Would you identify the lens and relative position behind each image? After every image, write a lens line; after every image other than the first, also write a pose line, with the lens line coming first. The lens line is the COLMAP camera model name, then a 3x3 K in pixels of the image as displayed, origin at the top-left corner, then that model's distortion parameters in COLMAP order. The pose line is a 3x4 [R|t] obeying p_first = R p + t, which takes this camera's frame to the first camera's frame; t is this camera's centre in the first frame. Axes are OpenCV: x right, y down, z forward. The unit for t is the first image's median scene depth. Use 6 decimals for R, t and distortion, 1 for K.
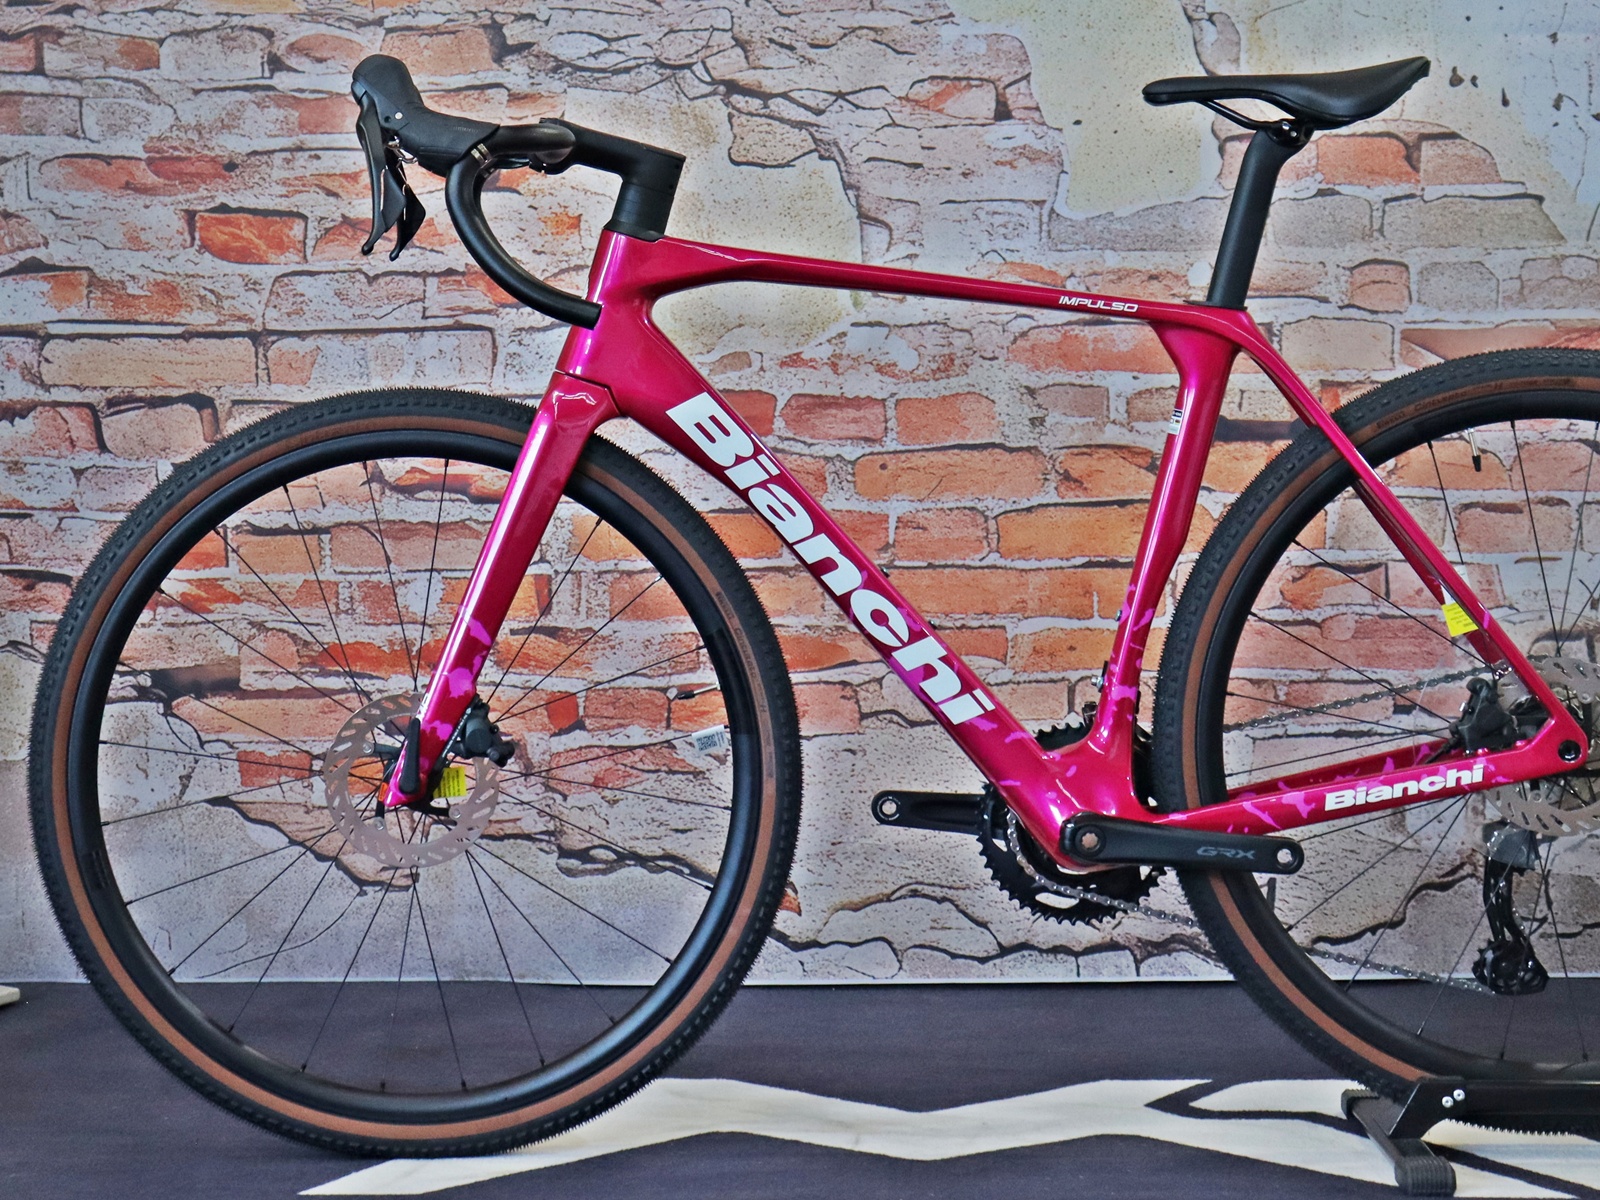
lens RADIAL K [[3656.8, 0, 615.3], [0, 3656.8, 425.9], [0, 0, 1]] dist [0.049058, 0.181655]
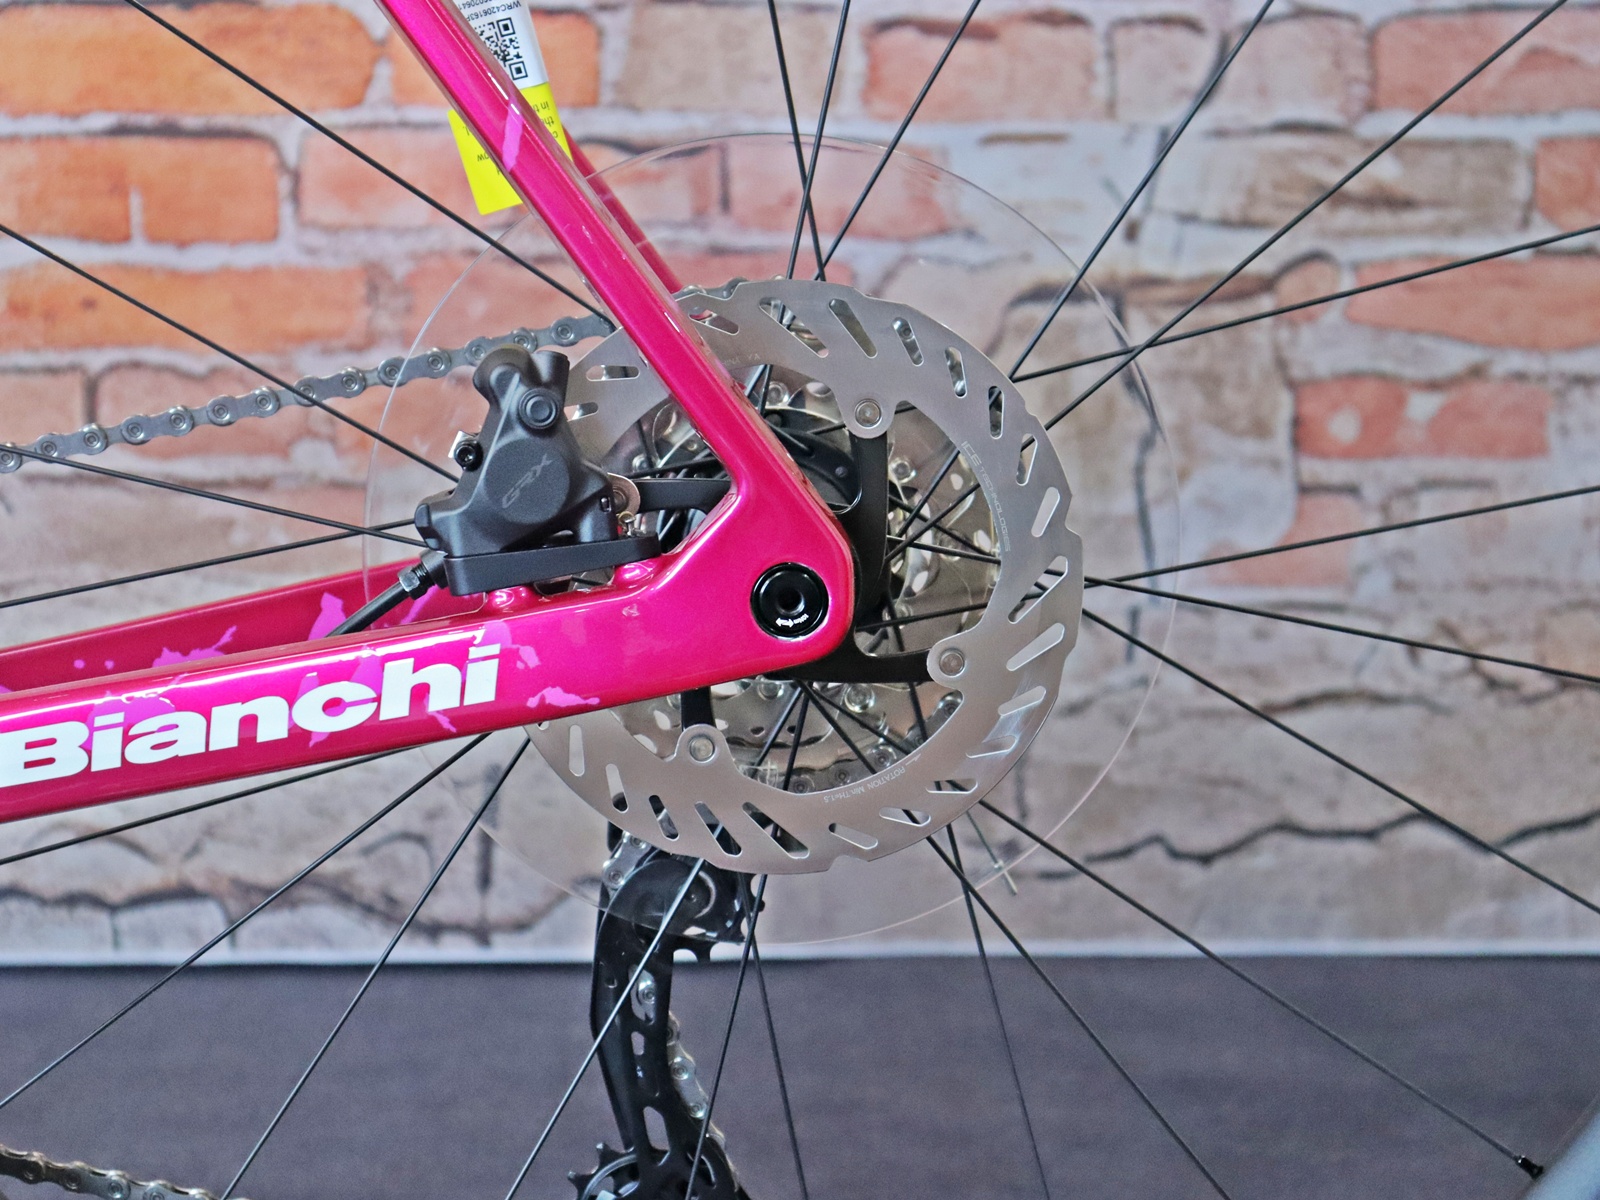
lens RADIAL K [[2924.9, 0, 763.5], [0, 2924.9, 628.4], [0, 0, 1]] dist [0.031899, 0.232399]
pose [[0.997238, 0.009408, 0.073671, 0.230210], [-0.020224, 0.988859, 0.147477, 0.054262], [-0.071463, -0.148559, 0.986318, 0.740042]]
